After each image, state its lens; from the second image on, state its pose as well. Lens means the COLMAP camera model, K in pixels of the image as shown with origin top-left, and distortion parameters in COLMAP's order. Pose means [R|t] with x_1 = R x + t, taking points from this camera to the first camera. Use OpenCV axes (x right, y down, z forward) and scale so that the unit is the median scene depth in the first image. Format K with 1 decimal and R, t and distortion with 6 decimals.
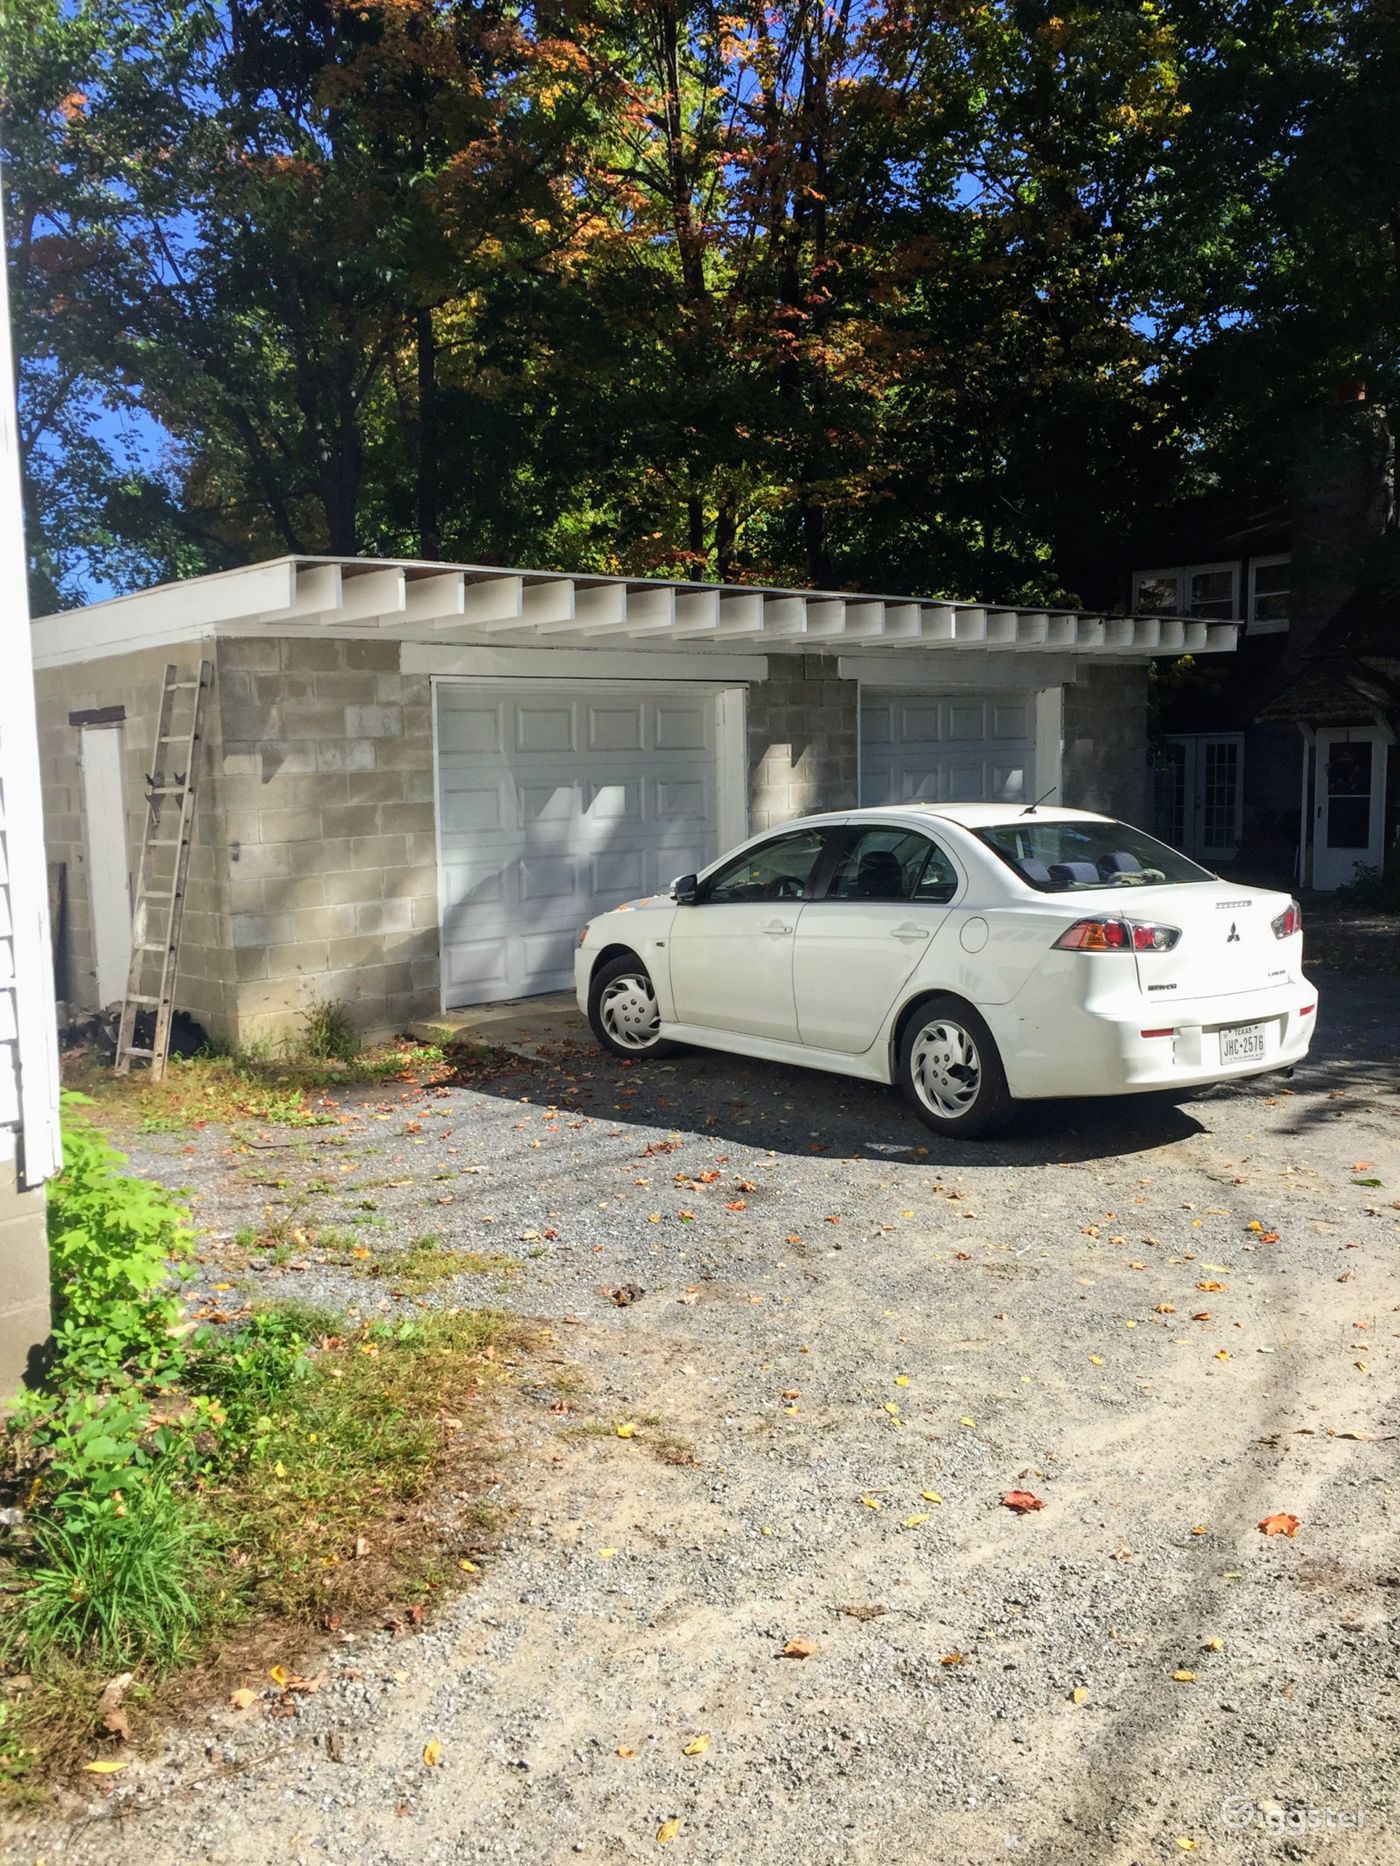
lens RADIAL K [[1569.4, 0, 700.0], [0, 1569.4, 933.0], [0, 0, 1]] dist [0.034290, -0.074473]
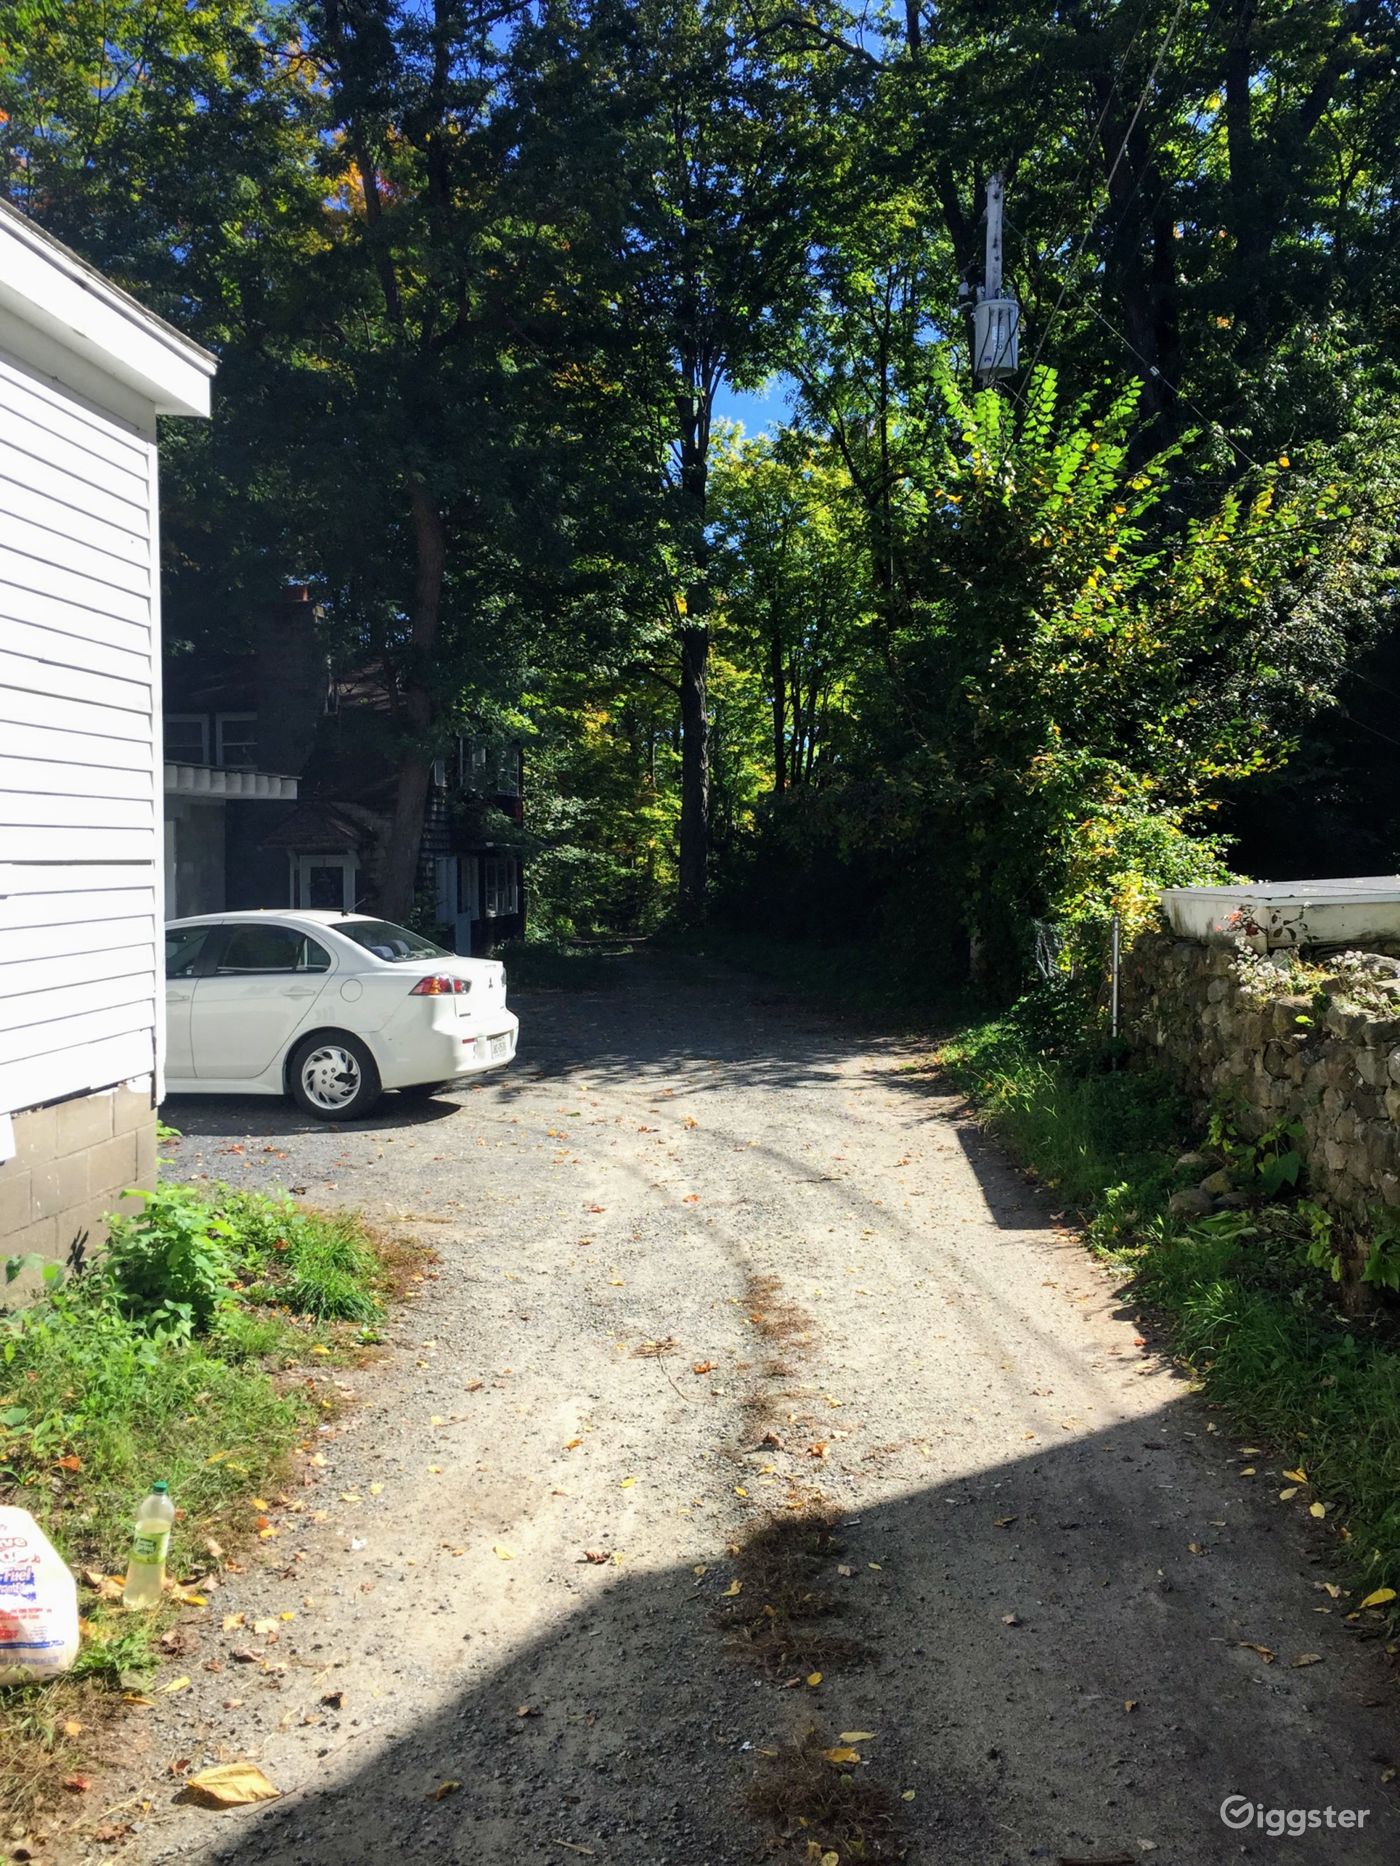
lens RADIAL K [[1569.4, 0, 700.0], [0, 1569.4, 933.0], [0, 0, 1]] dist [0.034290, -0.074473]
pose [[0.749204, -0.009952, 0.662264, -0.605196], [0.060726, 0.996708, -0.053719, 0.050063], [-0.659550, 0.080463, 0.747342, -0.419186]]
